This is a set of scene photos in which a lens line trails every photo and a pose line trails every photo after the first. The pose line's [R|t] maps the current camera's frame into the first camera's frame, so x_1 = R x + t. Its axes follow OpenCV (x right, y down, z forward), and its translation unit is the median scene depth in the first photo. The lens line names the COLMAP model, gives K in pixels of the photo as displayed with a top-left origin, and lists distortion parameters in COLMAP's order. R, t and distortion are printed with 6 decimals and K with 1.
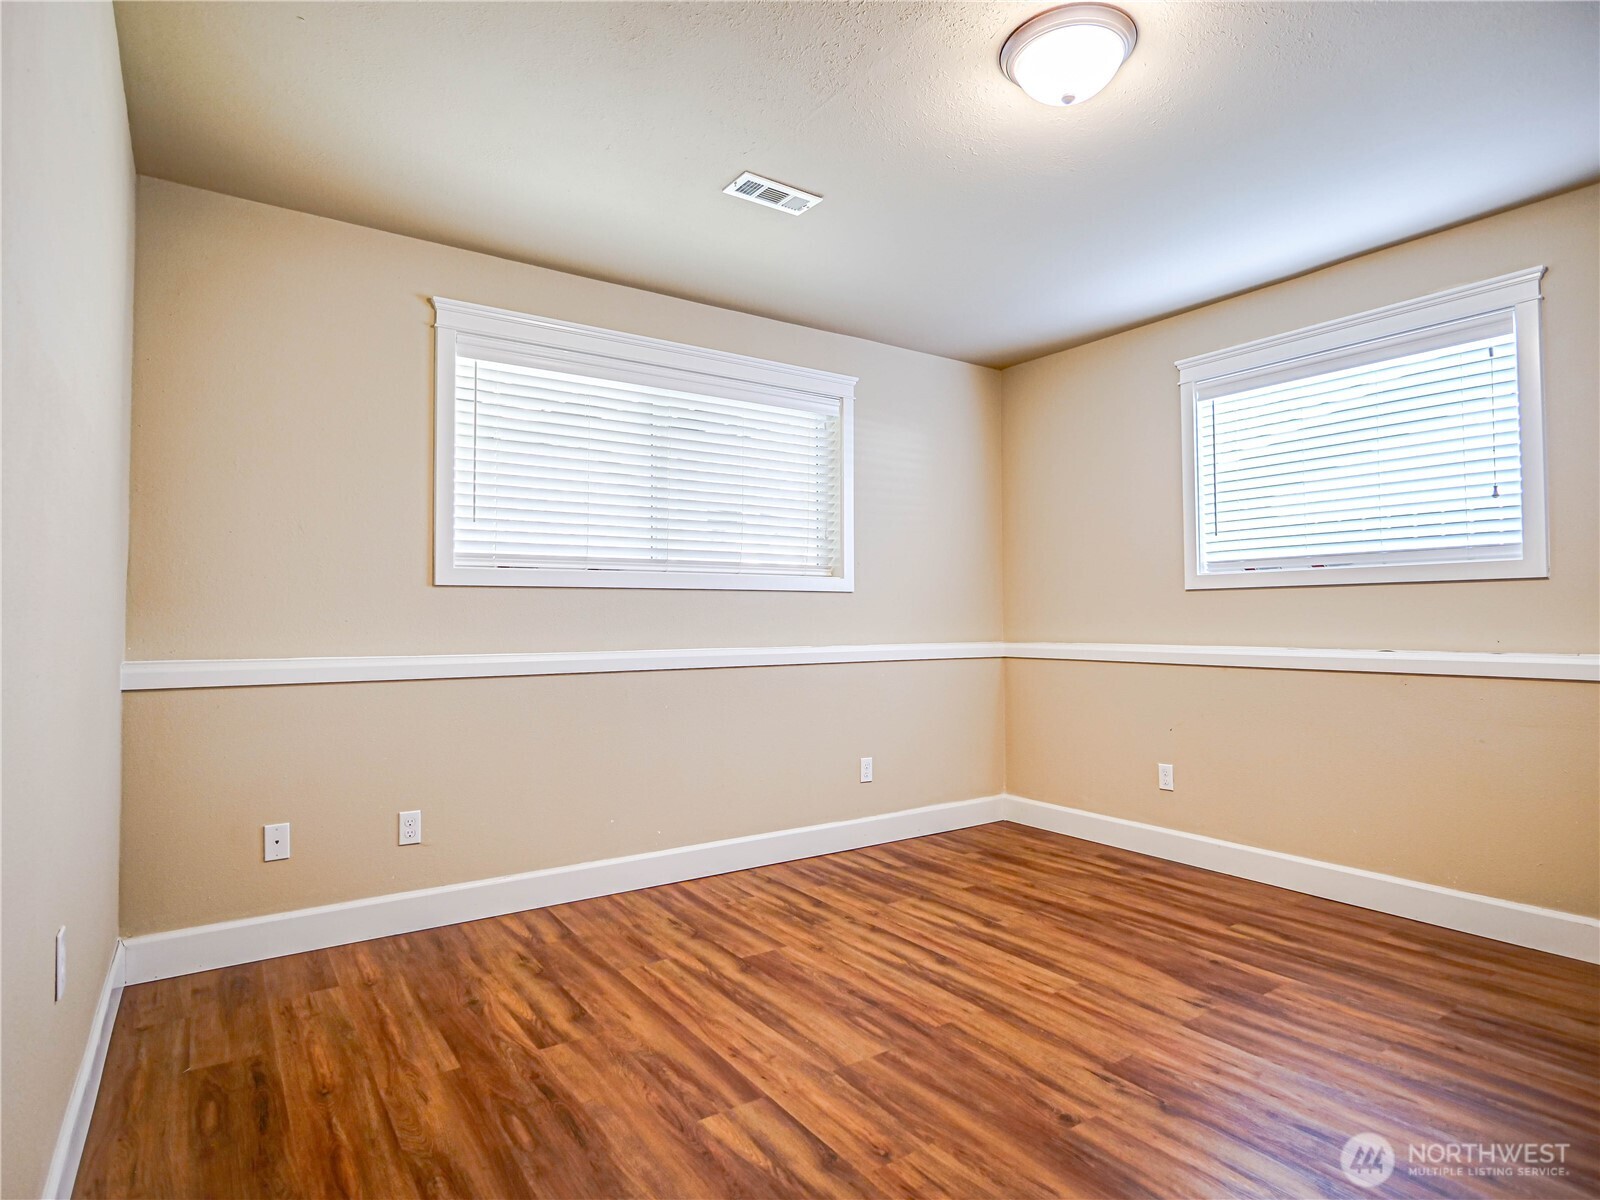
lens RADIAL K [[873.8, 0, 806.6], [0, 873.8, 605.8], [0, 0, 1]] dist [-0.019096, 0.006218]
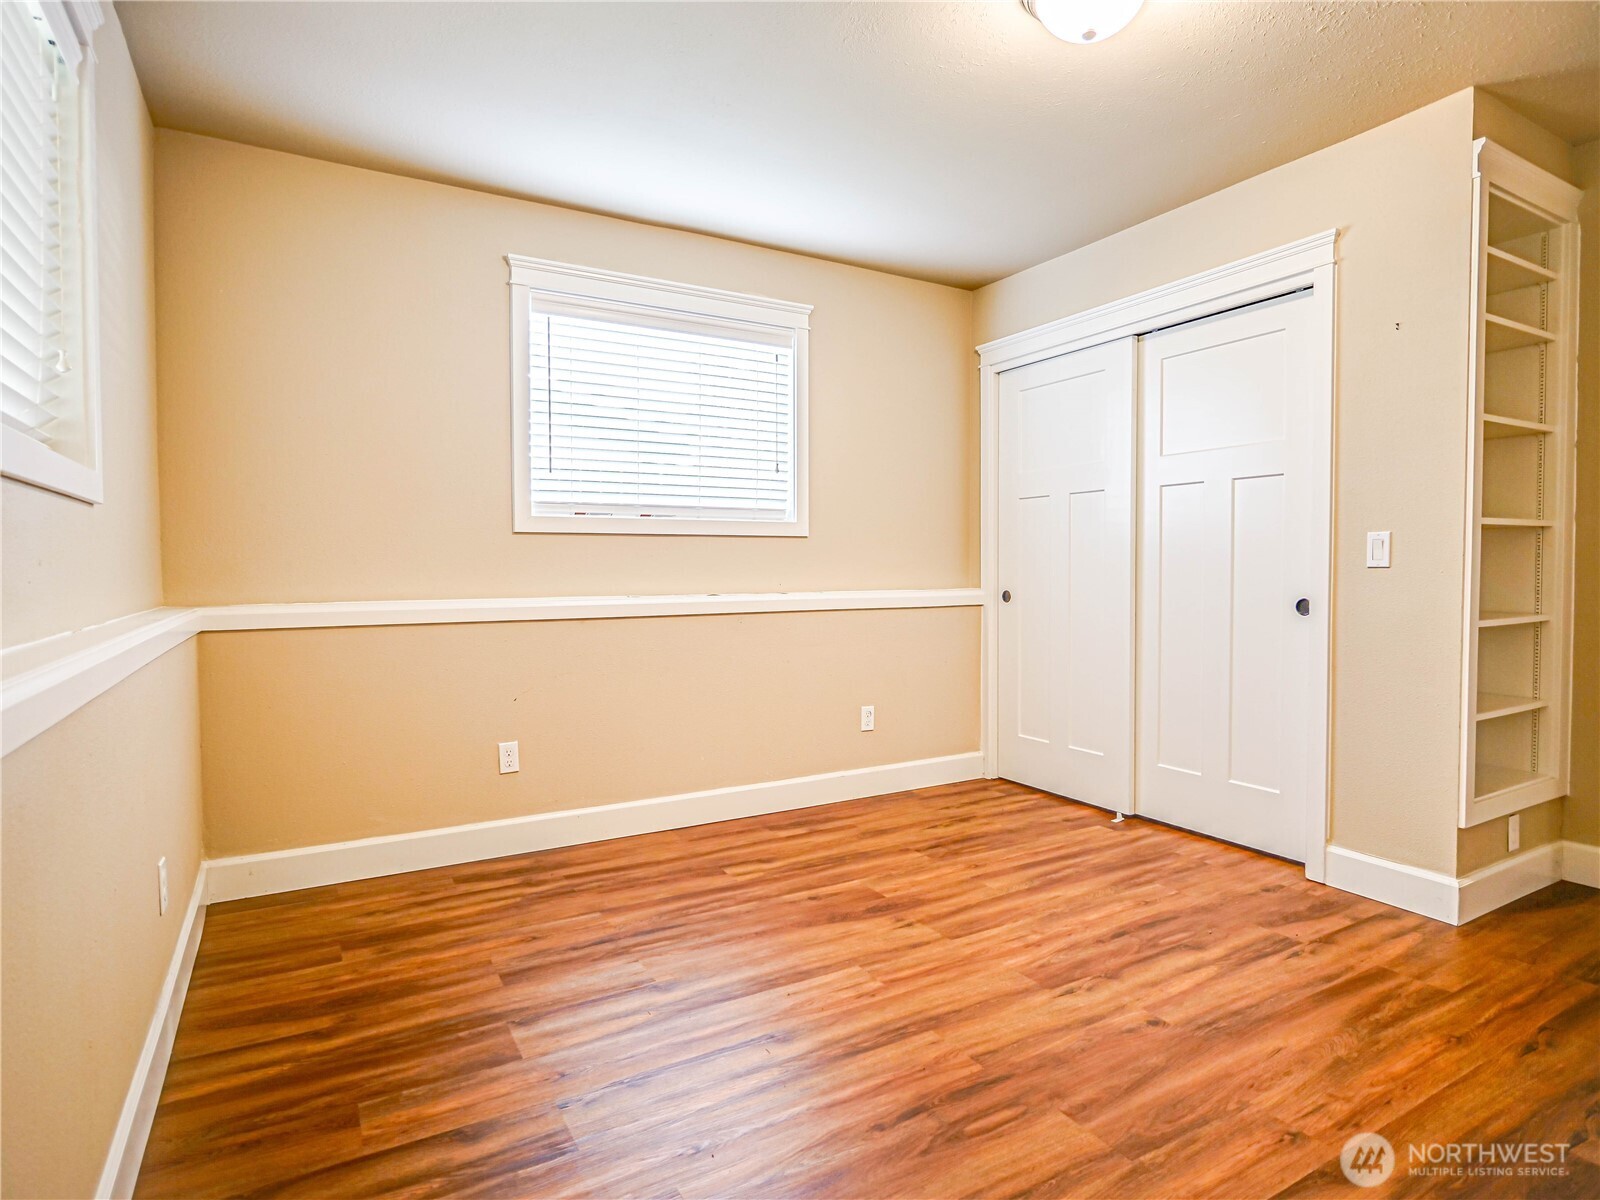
lens RADIAL K [[873.8, 0, 806.0], [0, 873.8, 595.8], [0, 0, 1]] dist [-0.019096, 0.006218]
pose [[0.076307, -0.031050, 0.996601, -0.545517], [-0.013559, 0.999390, 0.032175, 0.017860], [-0.996992, -0.015968, 0.075840, 0.924819]]
